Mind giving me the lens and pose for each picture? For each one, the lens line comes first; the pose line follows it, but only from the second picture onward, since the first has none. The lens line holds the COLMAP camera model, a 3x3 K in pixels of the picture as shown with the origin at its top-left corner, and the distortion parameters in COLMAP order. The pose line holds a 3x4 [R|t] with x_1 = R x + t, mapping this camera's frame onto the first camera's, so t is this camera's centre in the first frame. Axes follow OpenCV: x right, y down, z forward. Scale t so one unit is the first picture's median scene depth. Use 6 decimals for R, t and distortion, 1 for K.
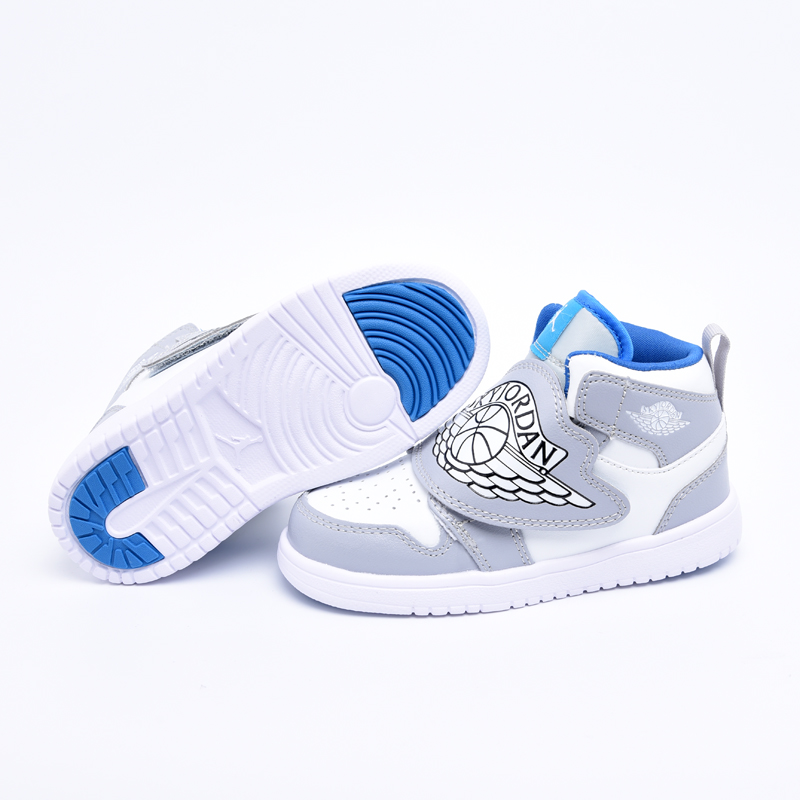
lens RADIAL K [[1452.4, 0, 400.0], [0, 1452.4, 400.0], [0, 0, 1]] dist [0.095293, 0.039490]
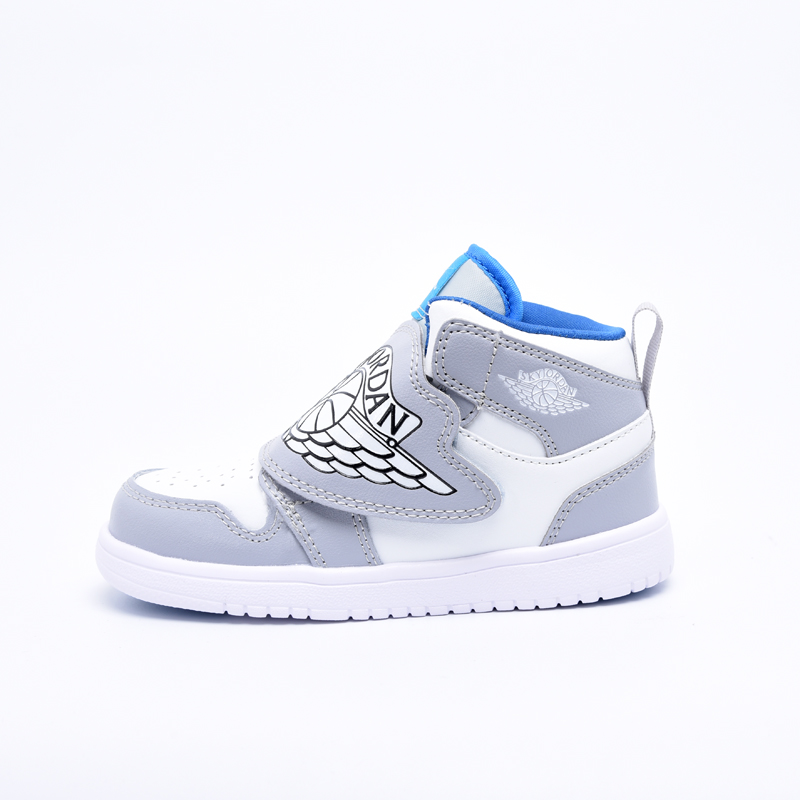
lens RADIAL K [[1452.4, 0, 400.0], [0, 1452.4, 400.0], [0, 0, 1]] dist [0.095293, 0.039490]
pose [[0.984854, 0.062272, -0.161818, 0.230608], [-0.087731, 0.983966, -0.155285, 0.149593], [0.149553, 0.167129, 0.974526, 0.207584]]
